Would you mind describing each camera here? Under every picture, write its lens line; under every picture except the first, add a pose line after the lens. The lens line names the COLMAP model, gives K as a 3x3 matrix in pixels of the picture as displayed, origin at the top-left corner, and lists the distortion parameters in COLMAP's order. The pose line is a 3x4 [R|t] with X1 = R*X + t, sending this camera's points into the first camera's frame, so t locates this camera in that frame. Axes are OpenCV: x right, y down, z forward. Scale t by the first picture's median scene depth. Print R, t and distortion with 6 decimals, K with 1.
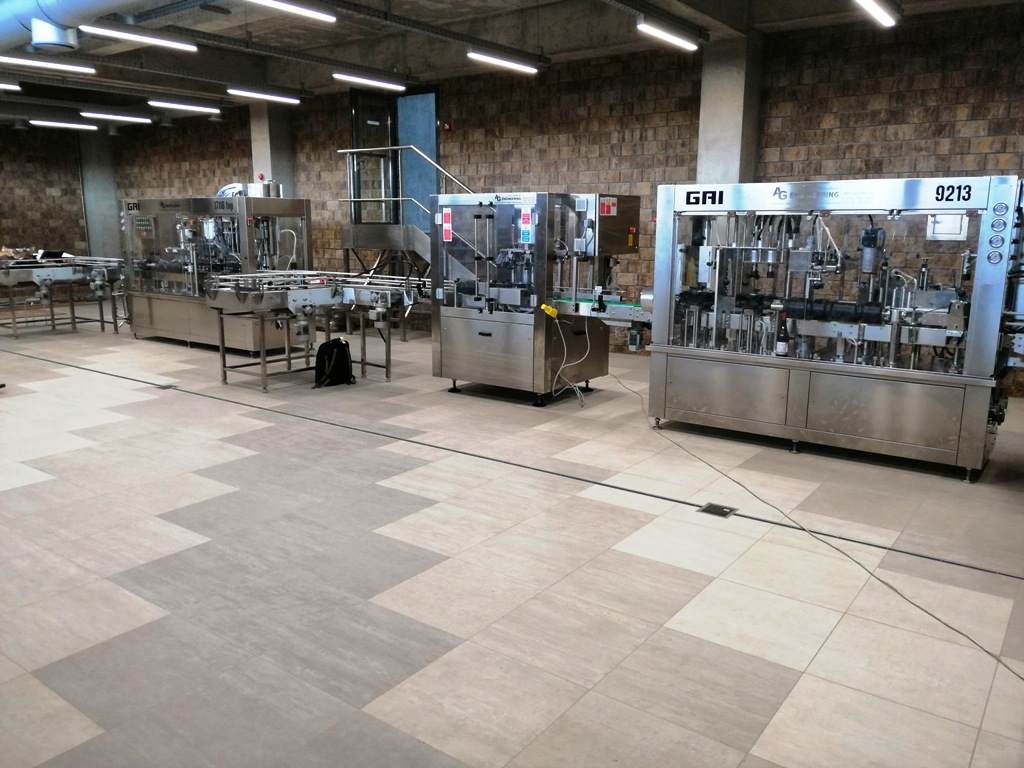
lens RADIAL K [[793.8, 0, 512.0], [0, 793.8, 384.0], [0, 0, 1]] dist [0.053299, -0.078164]
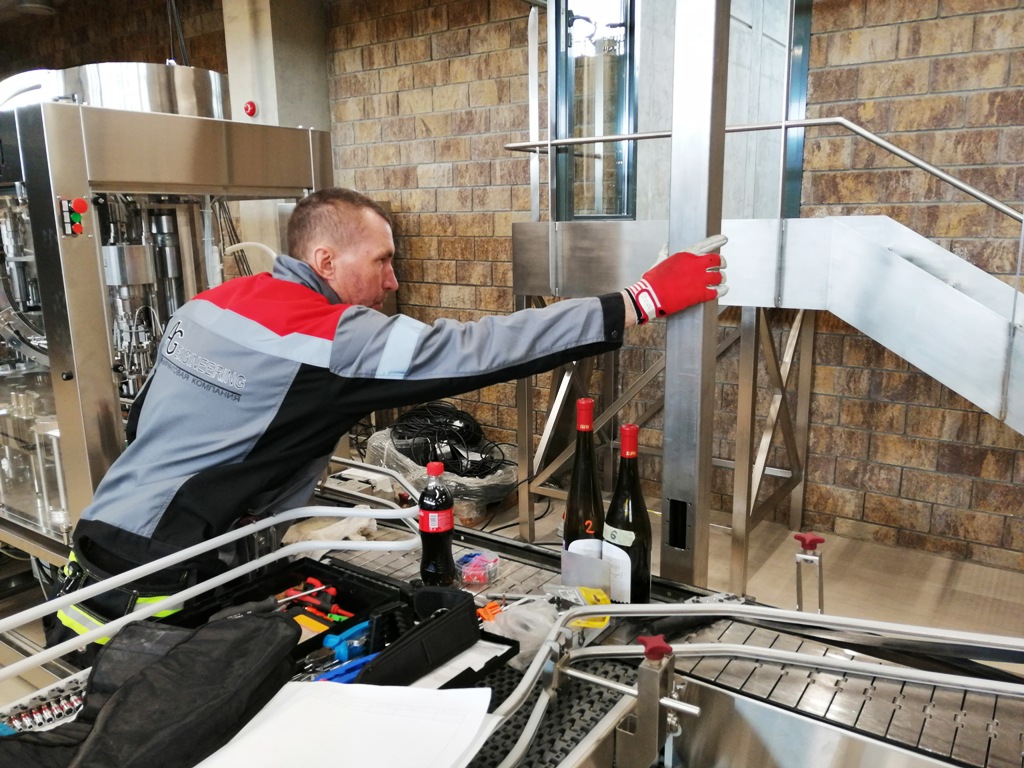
lens RADIAL K [[793.8, 0, 512.0], [0, 793.8, 384.0], [0, 0, 1]] dist [0.053299, -0.078164]
pose [[0.999187, -0.024985, 0.031643, -0.323119], [0.024842, 0.999679, 0.004889, -0.193980], [-0.031755, -0.004099, 0.999487, 0.964229]]
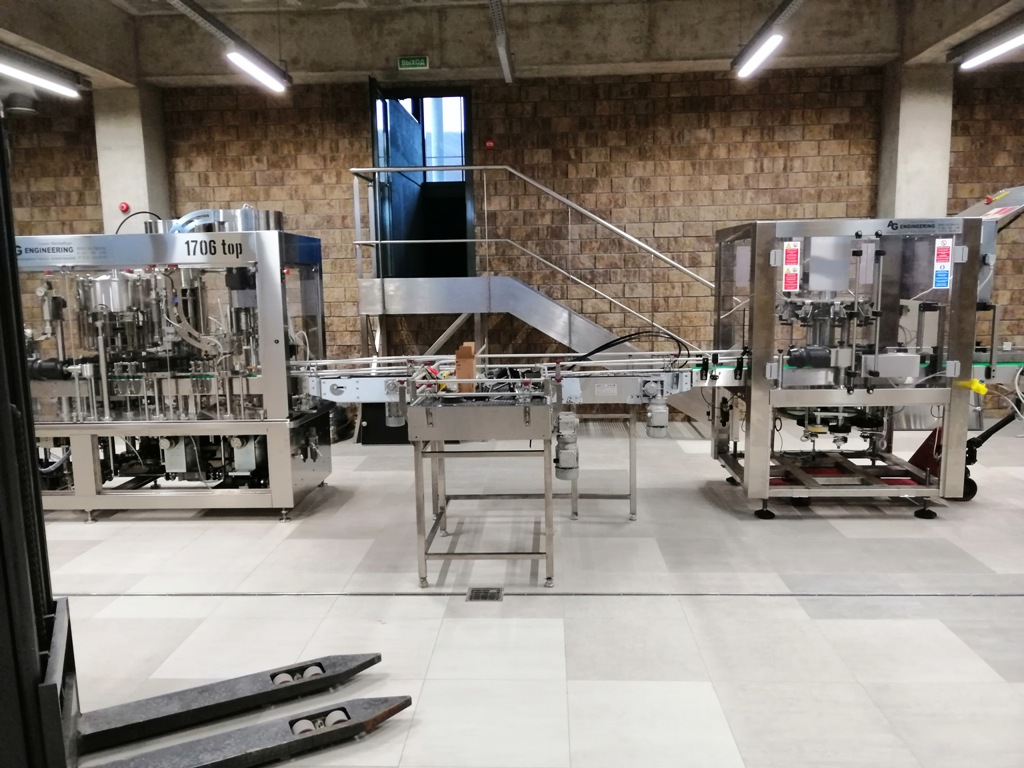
lens RADIAL K [[793.8, 0, 512.0], [0, 793.8, 384.0], [0, 0, 1]] dist [0.053299, -0.078164]
pose [[0.830070, -0.098342, 0.548919, -0.682908], [0.132266, 0.990959, -0.022476, -0.117806], [-0.541747, 0.091260, 0.835573, 0.552644]]
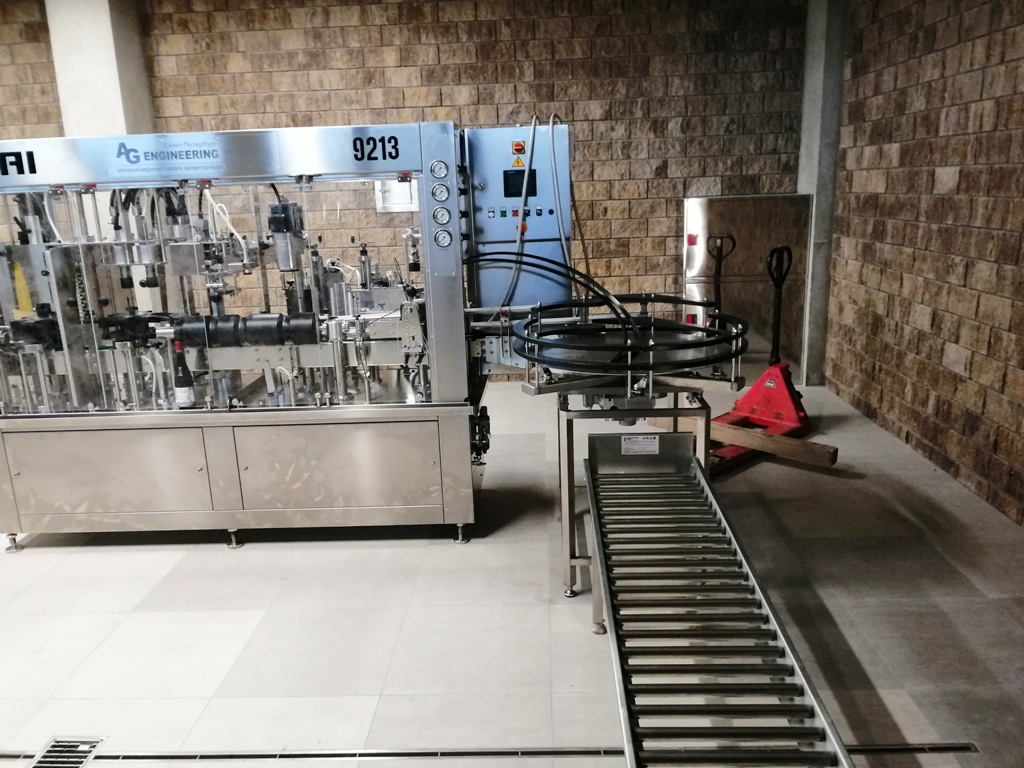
lens RADIAL K [[793.8, 0, 512.0], [0, 793.8, 384.0], [0, 0, 1]] dist [0.053299, -0.078164]
pose [[0.823187, -0.171130, 0.541366, 0.149194], [0.153510, 0.985067, 0.077965, -0.046025], [-0.546623, 0.018925, 0.837165, 0.226271]]
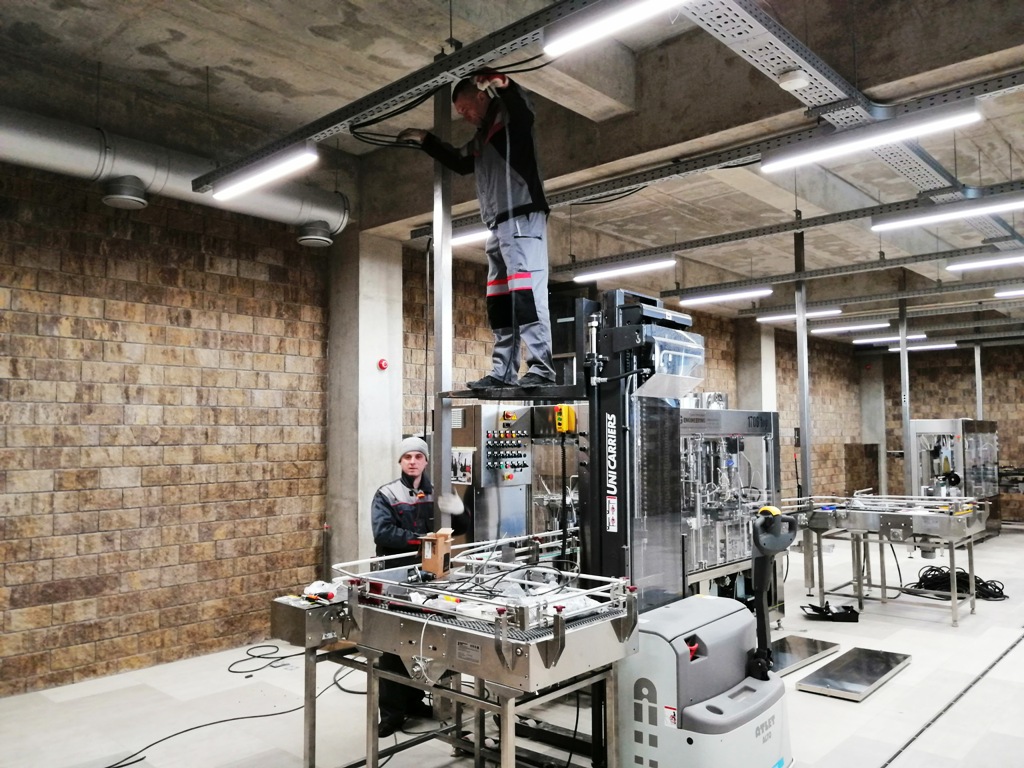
lens RADIAL K [[793.8, 0, 512.0], [0, 793.8, 384.0], [0, 0, 1]] dist [0.053299, -0.078164]
pose [[0.099070, 0.060236, 0.993256, -1.375271], [0.203944, 0.975748, -0.079516, -0.303843], [-0.973957, 0.210446, 0.084383, 1.427488]]
